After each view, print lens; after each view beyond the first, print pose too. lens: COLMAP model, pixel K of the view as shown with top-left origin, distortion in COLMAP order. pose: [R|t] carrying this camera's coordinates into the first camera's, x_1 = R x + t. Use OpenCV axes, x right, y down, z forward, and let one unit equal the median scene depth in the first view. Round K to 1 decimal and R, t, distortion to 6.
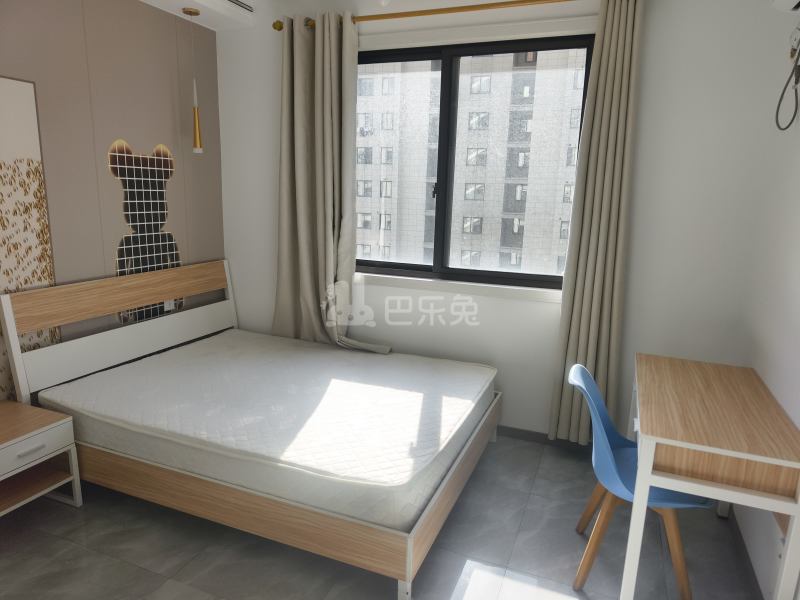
lens RADIAL K [[518.8, 0, 397.6], [0, 518.8, 305.0], [0, 0, 1]] dist [0.010176, -0.007855]
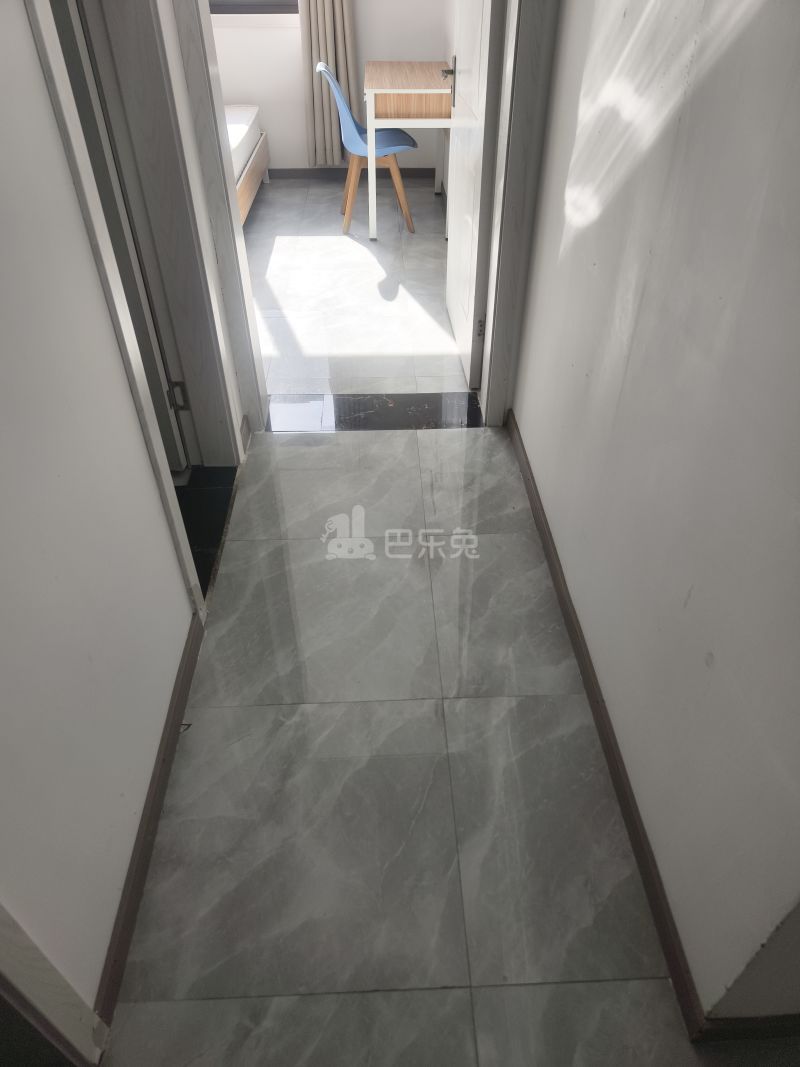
lens RADIAL K [[722.0, 0, 393.4], [0, 722.0, 541.4], [0, 0, 1]] dist [0.011665, -0.017585]
pose [[0.906471, -0.302014, 0.295124, -0.061000], [0.126307, 0.860828, 0.492972, 0.042929], [-0.402936, -0.409589, 0.818462, -0.165375]]
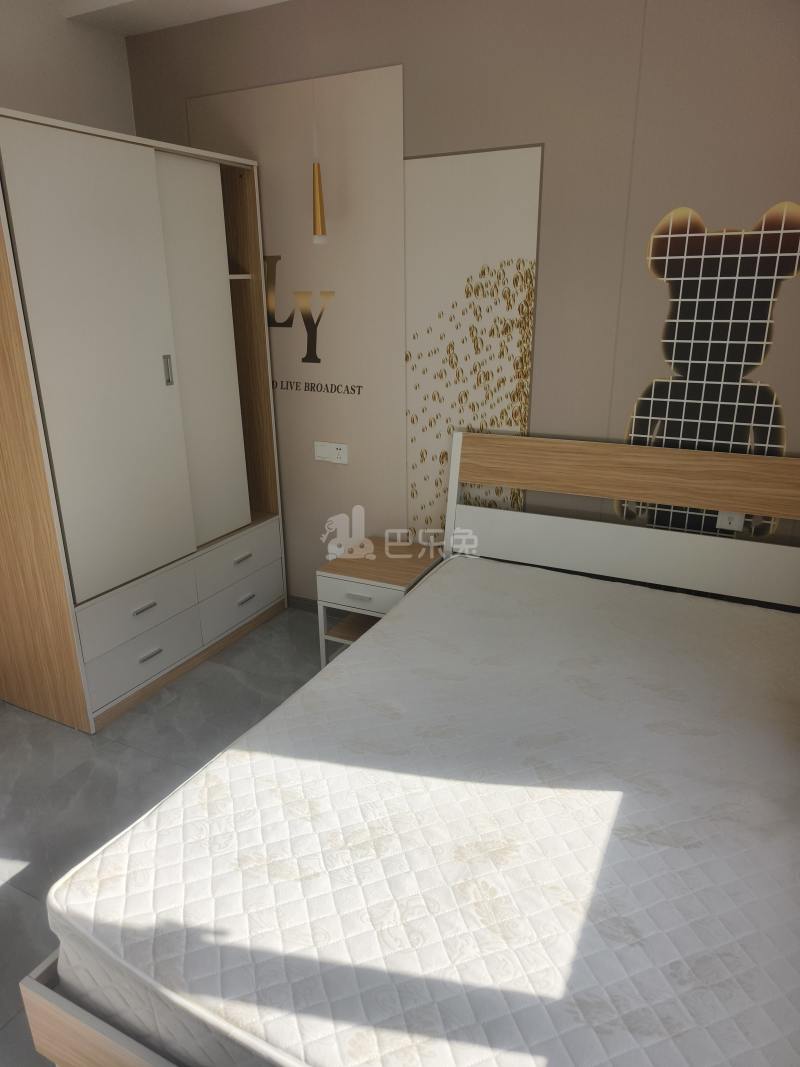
lens RADIAL K [[722.0, 0, 402.4], [0, 722.0, 545.0], [0, 0, 1]] dist [0.011665, -0.017585]
pose [[-0.064134, 0.319850, -0.945295, 0.397433], [-0.200208, 0.923863, 0.326182, -0.205131], [0.977652, 0.210175, 0.004786, 0.907993]]
